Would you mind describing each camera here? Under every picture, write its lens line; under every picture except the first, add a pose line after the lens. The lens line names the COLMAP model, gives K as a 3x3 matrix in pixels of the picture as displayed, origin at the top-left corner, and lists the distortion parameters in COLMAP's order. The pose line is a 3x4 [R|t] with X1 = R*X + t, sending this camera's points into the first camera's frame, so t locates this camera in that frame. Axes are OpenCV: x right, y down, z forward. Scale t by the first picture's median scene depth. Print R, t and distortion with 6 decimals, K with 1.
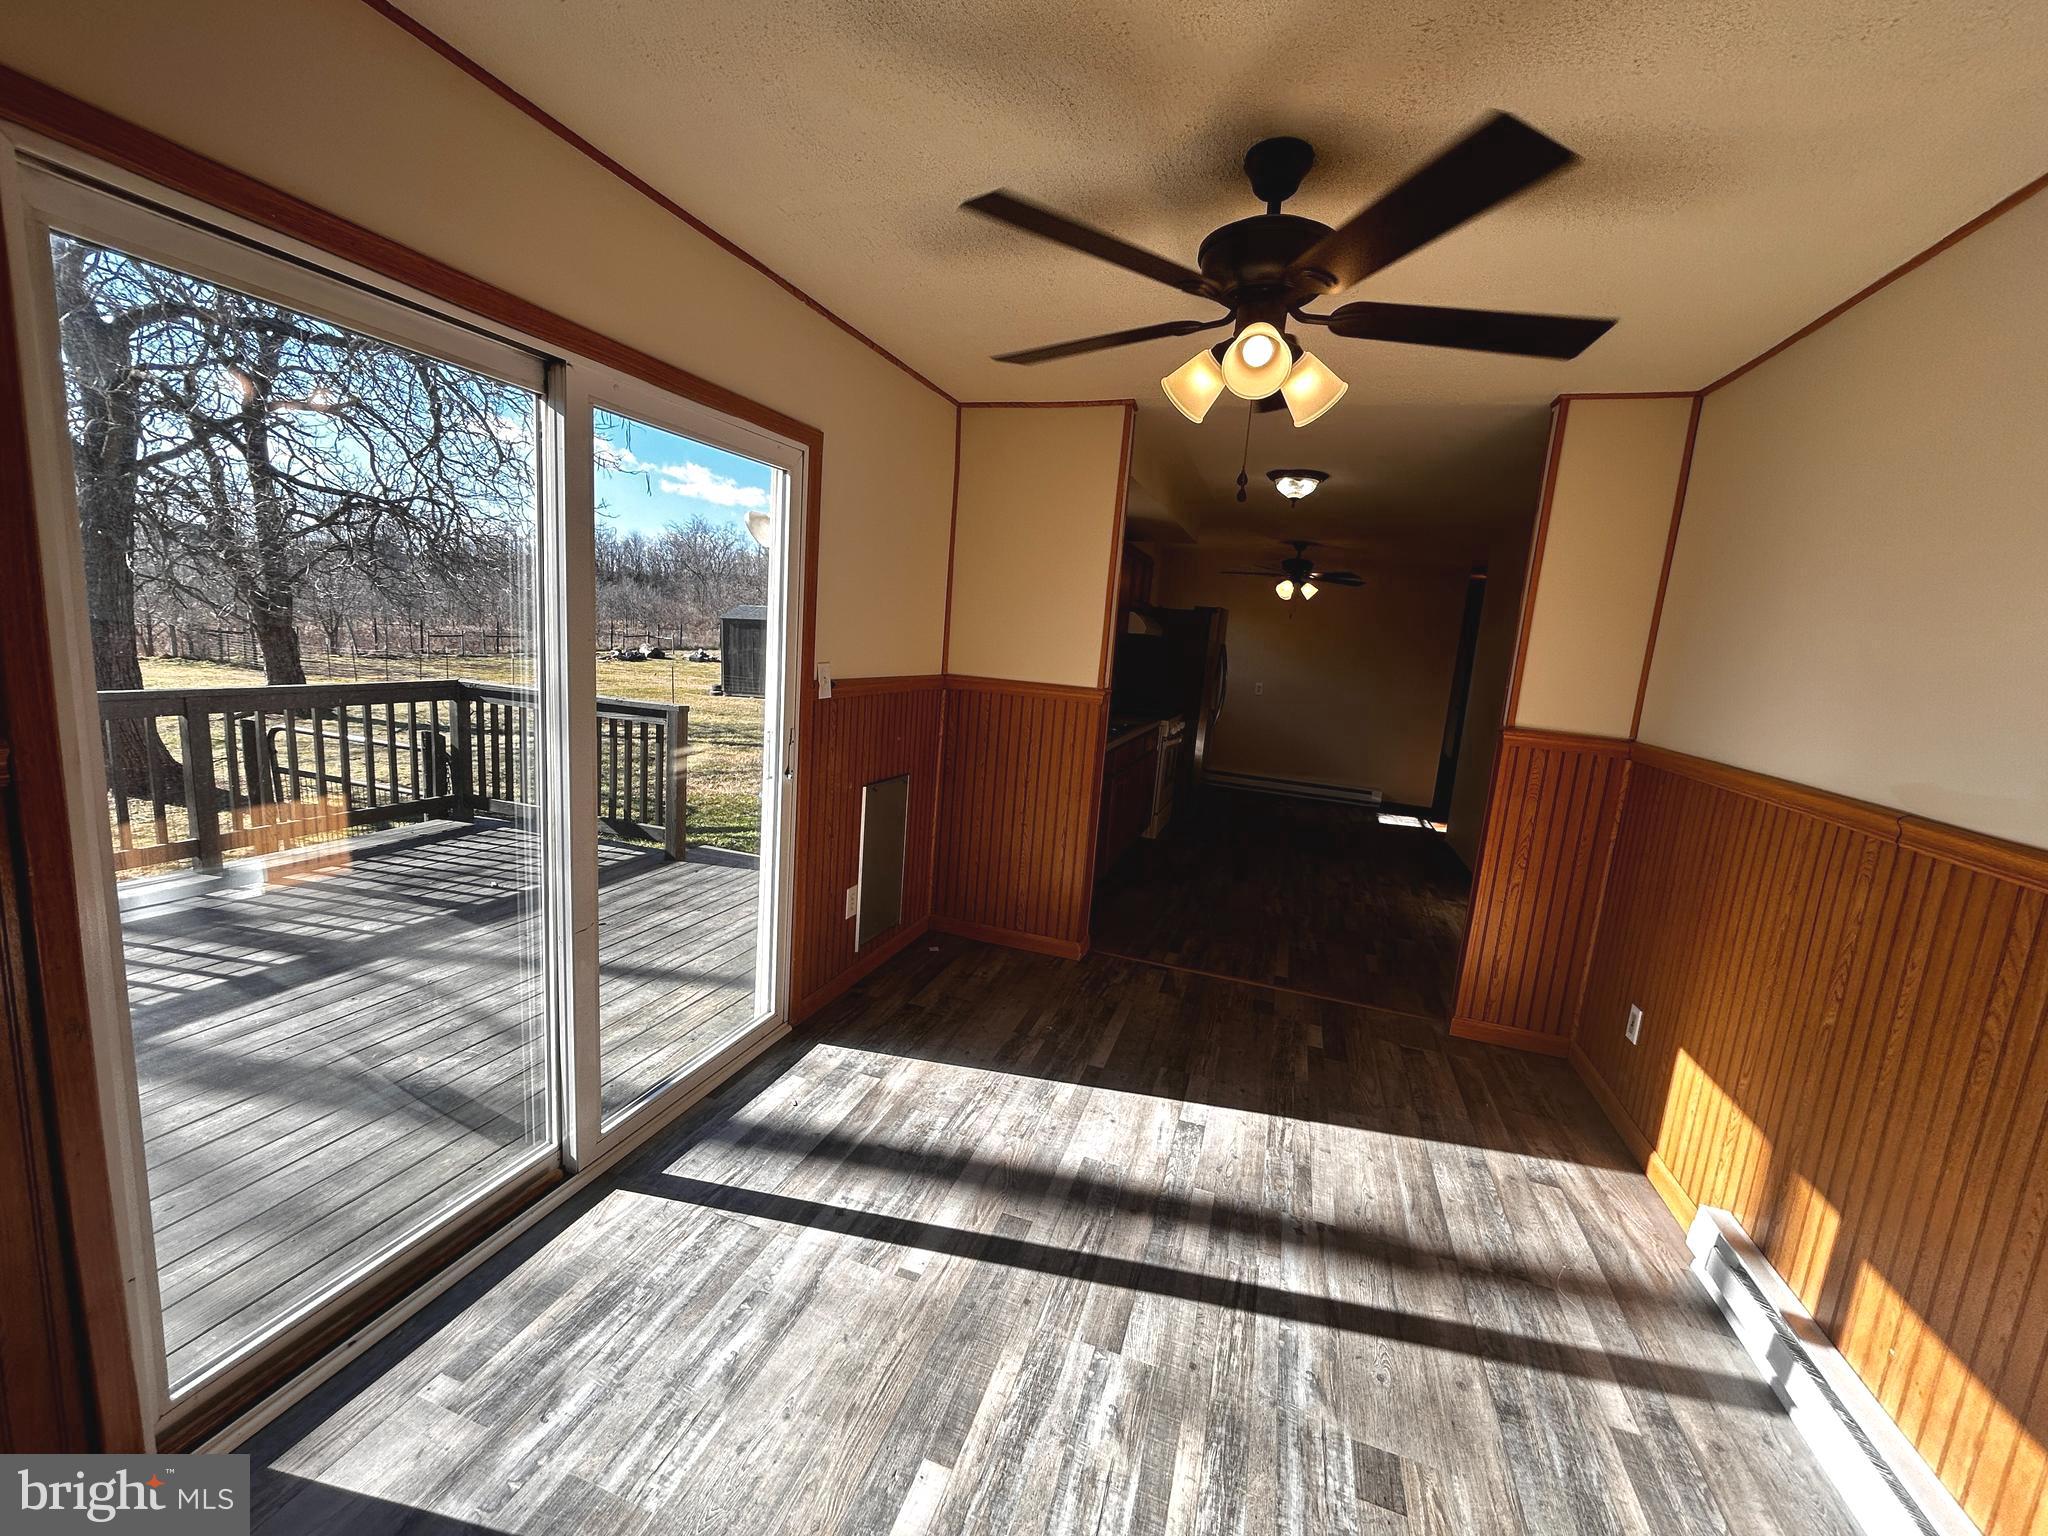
lens RADIAL K [[831.2, 0, 1016.9], [0, 831.2, 765.0], [0, 0, 1]] dist [-0.003137, 0.002977]
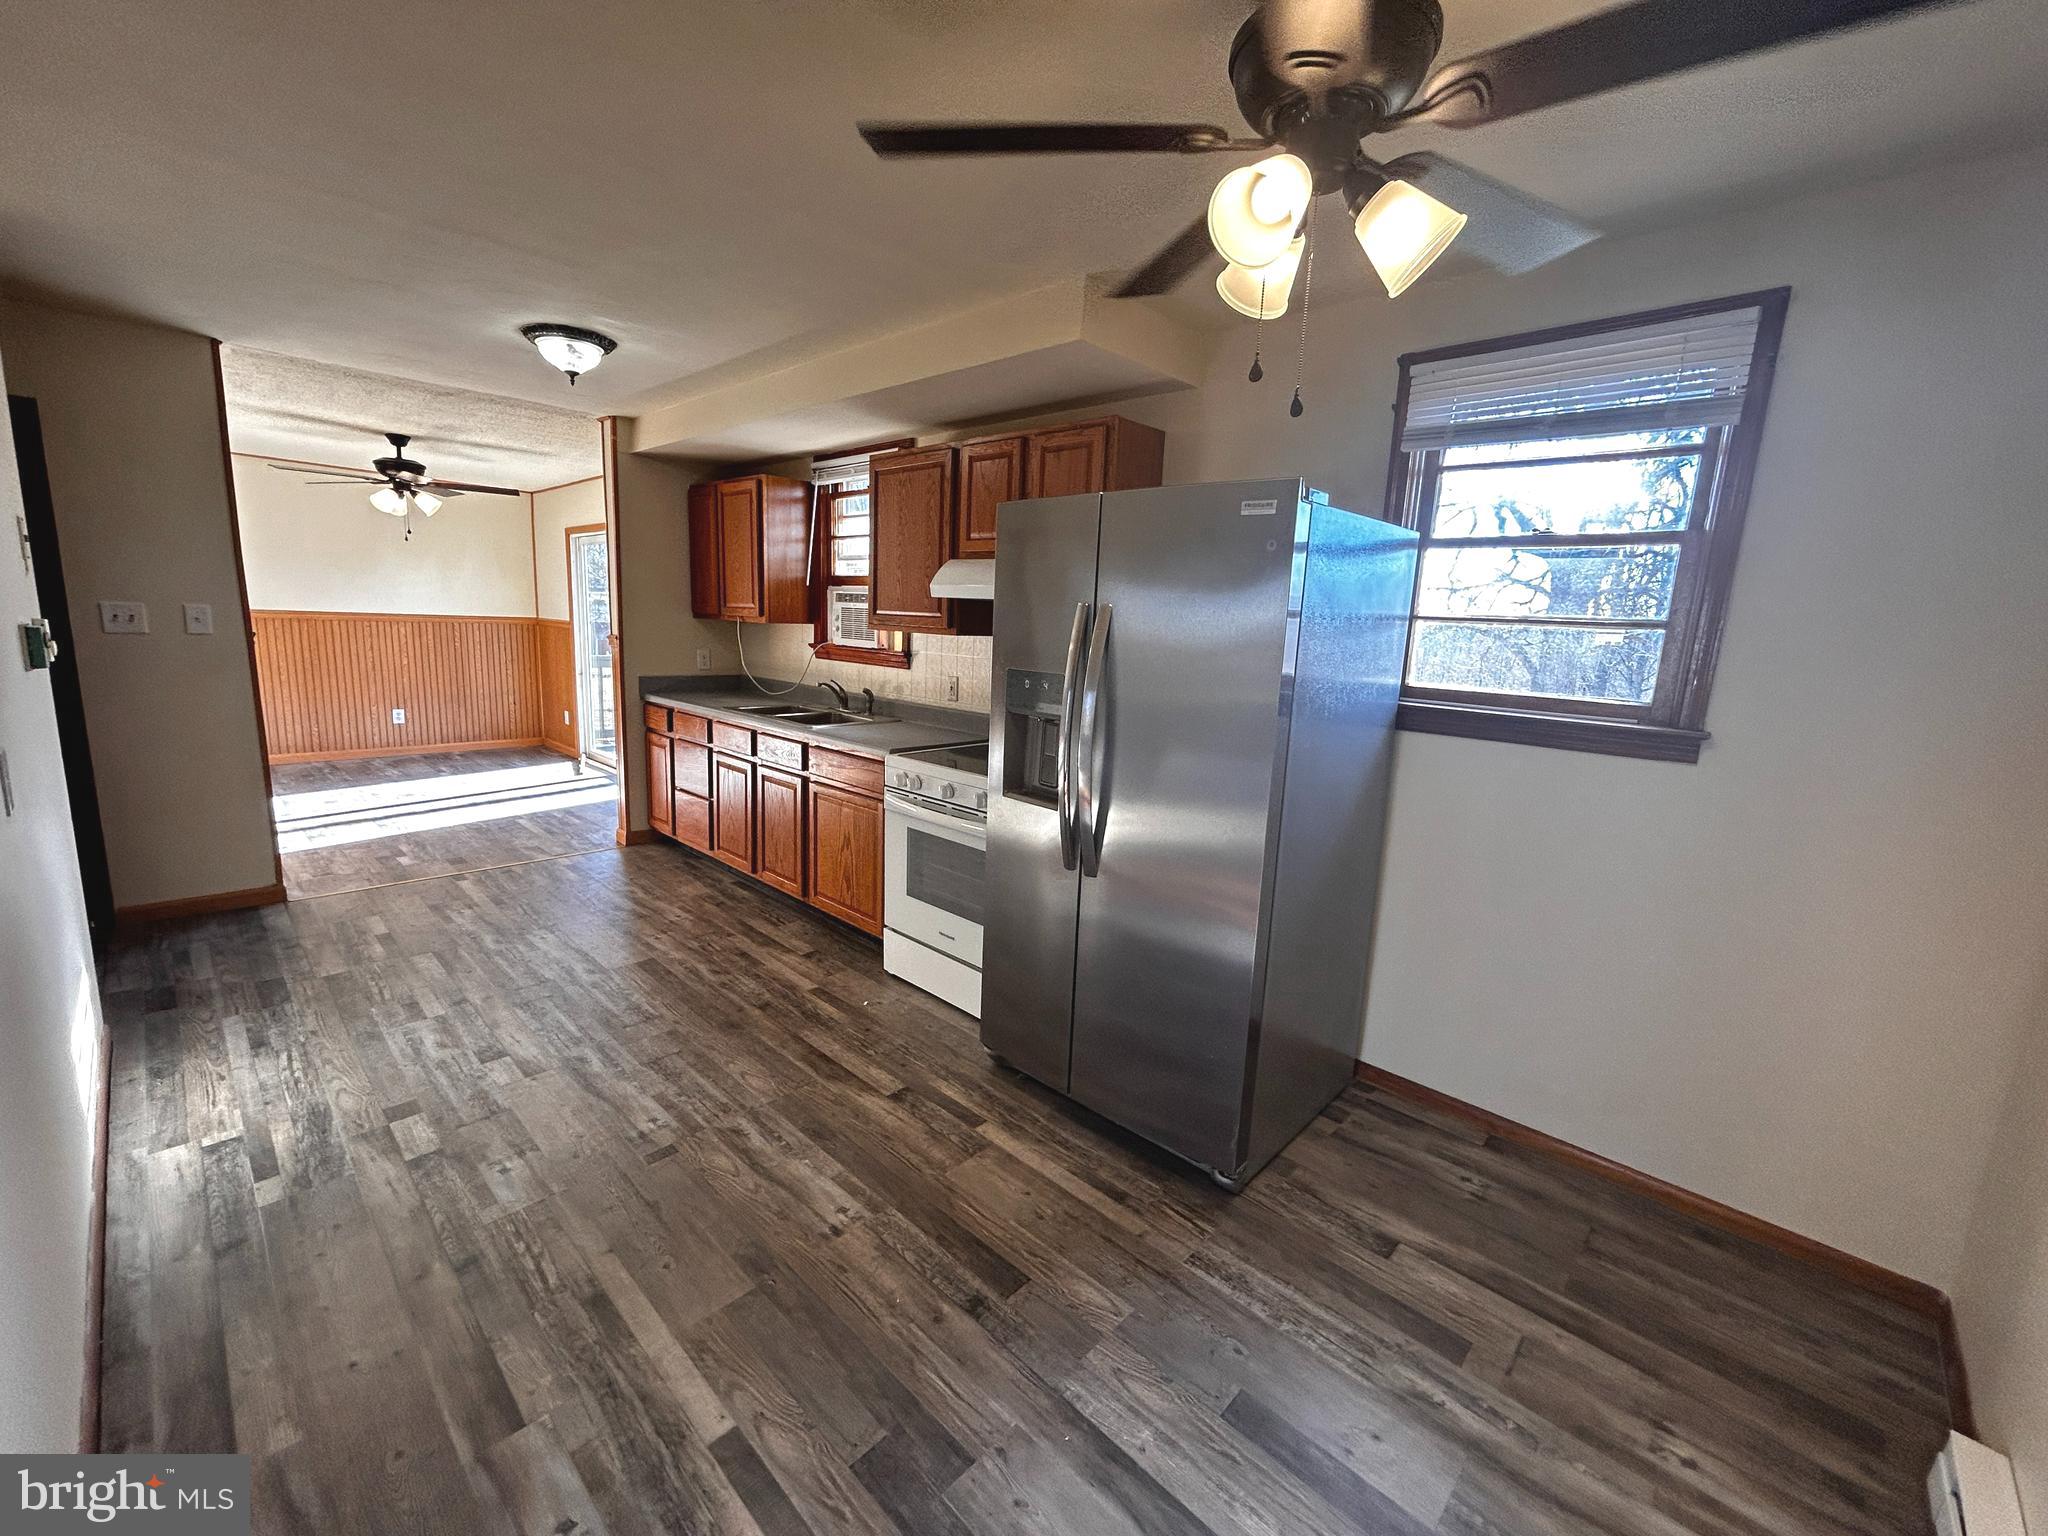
lens RADIAL K [[831.2, 0, 1016.9], [0, 831.2, 765.0], [0, 0, 1]] dist [-0.003137, 0.002977]
pose [[-0.418602, 0.068713, -0.905567, 1.777278], [-0.218743, 0.960149, 0.173970, -0.447778], [0.881433, 0.270911, -0.386890, 3.612315]]
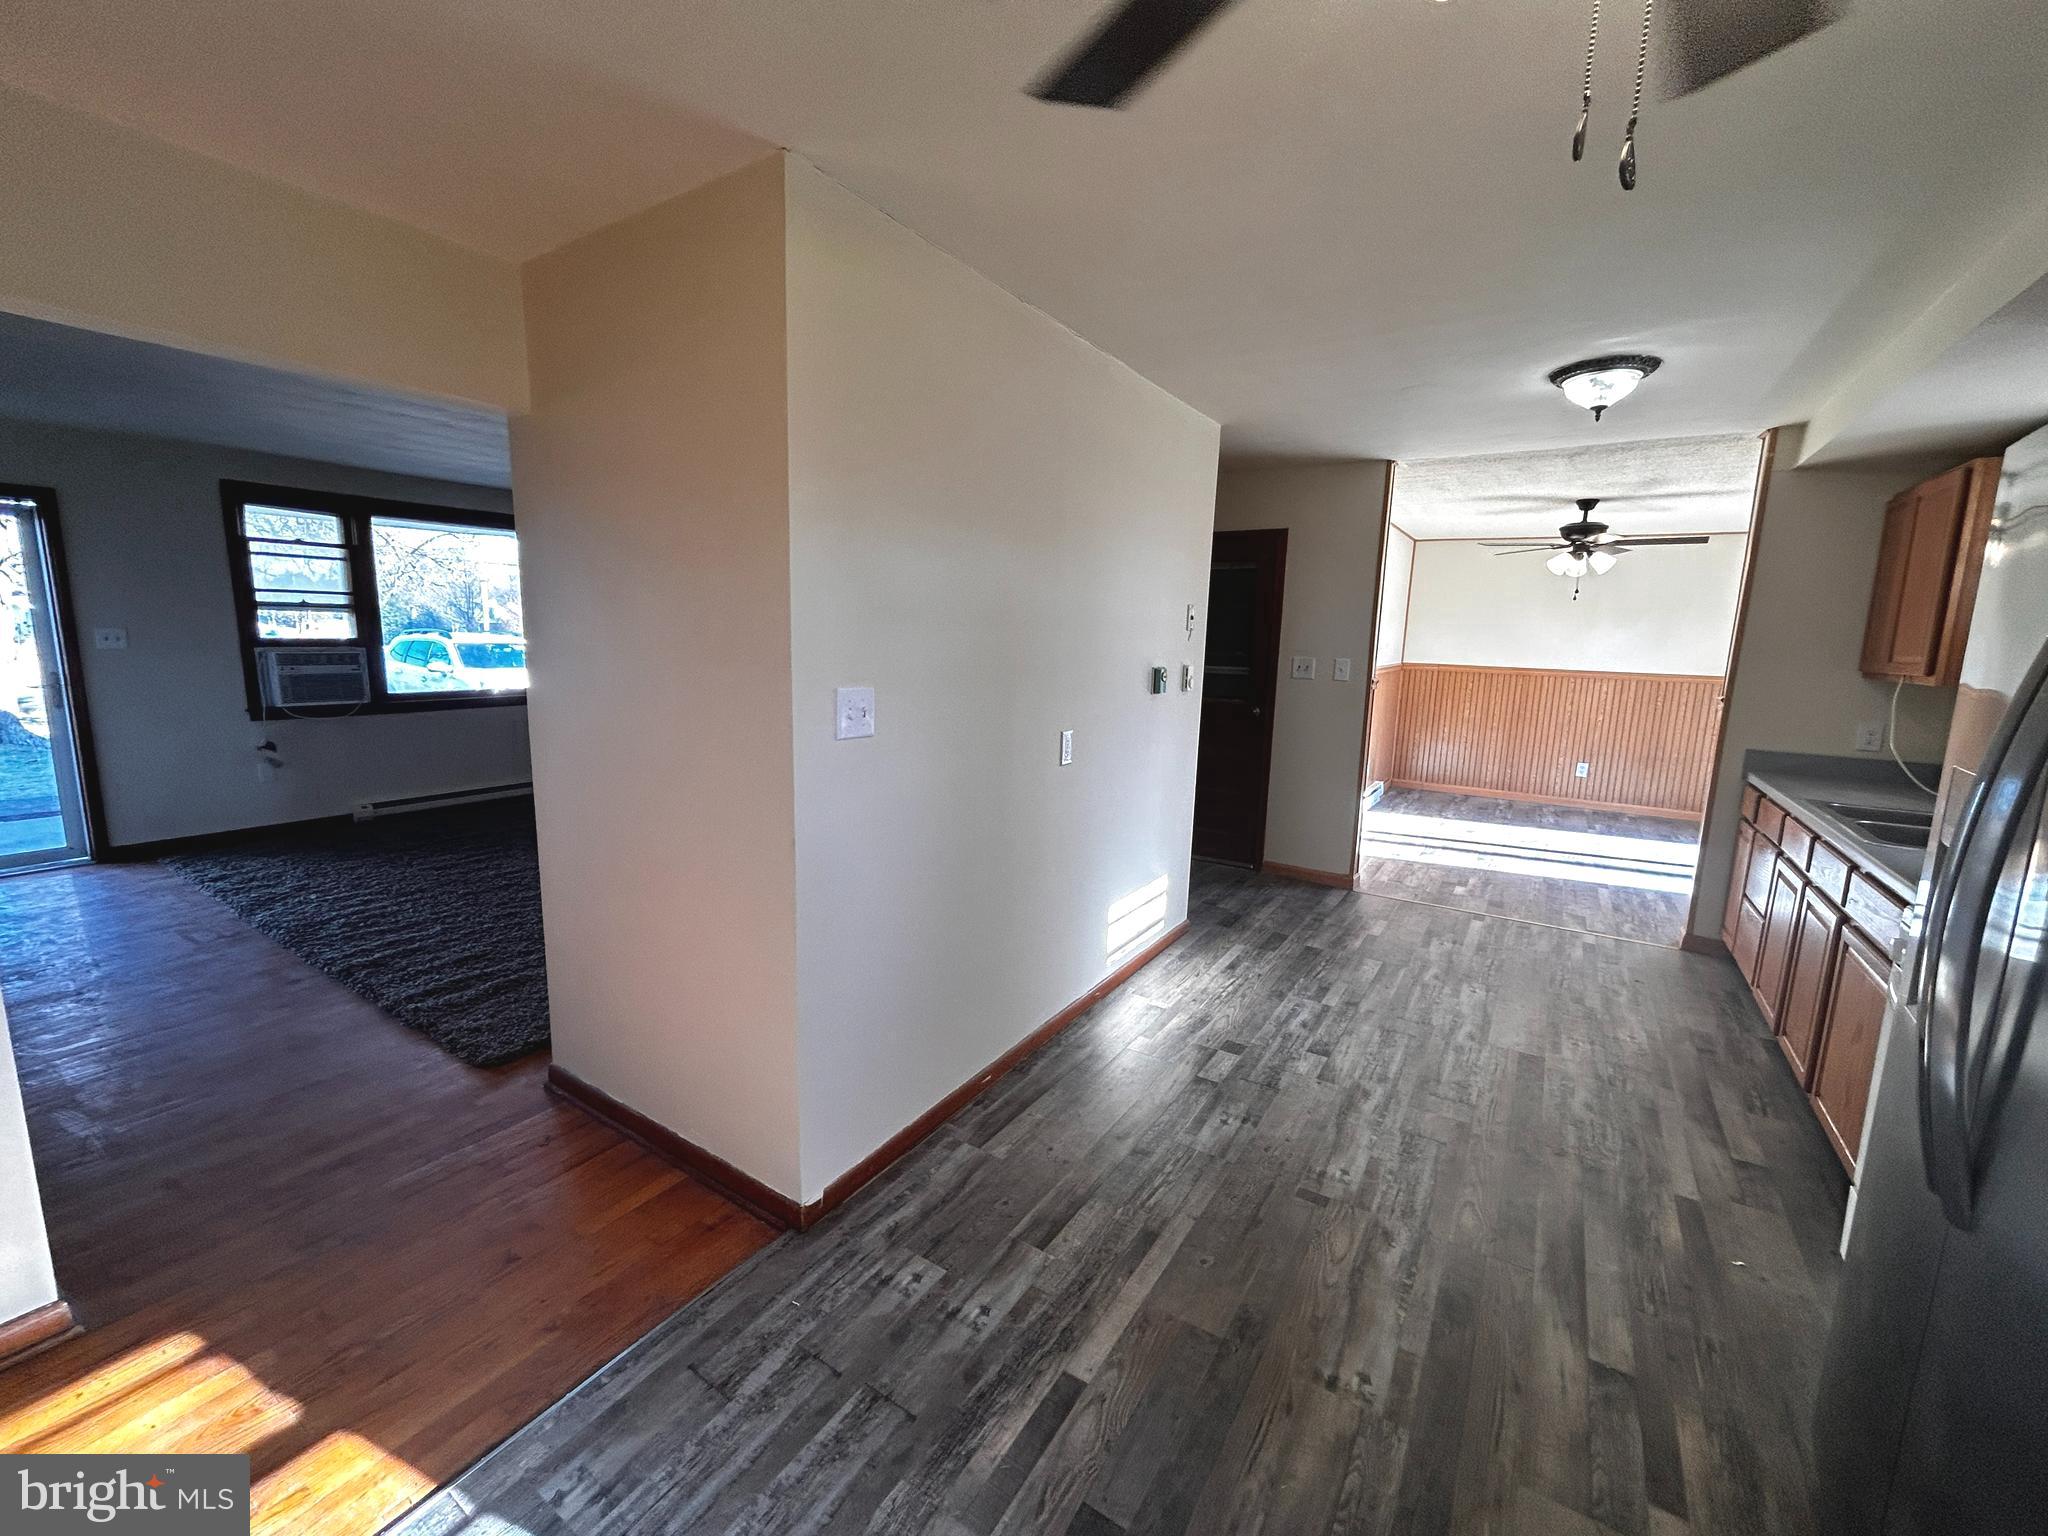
lens RADIAL K [[831.2, 0, 1016.9], [0, 831.2, 765.0], [0, 0, 1]] dist [-0.003137, 0.002977]
pose [[-0.963796, -0.137222, 0.228619, 1.244642], [-0.056156, 0.942640, 0.329053, -0.530804], [-0.260658, 0.304302, -0.916219, 3.832221]]
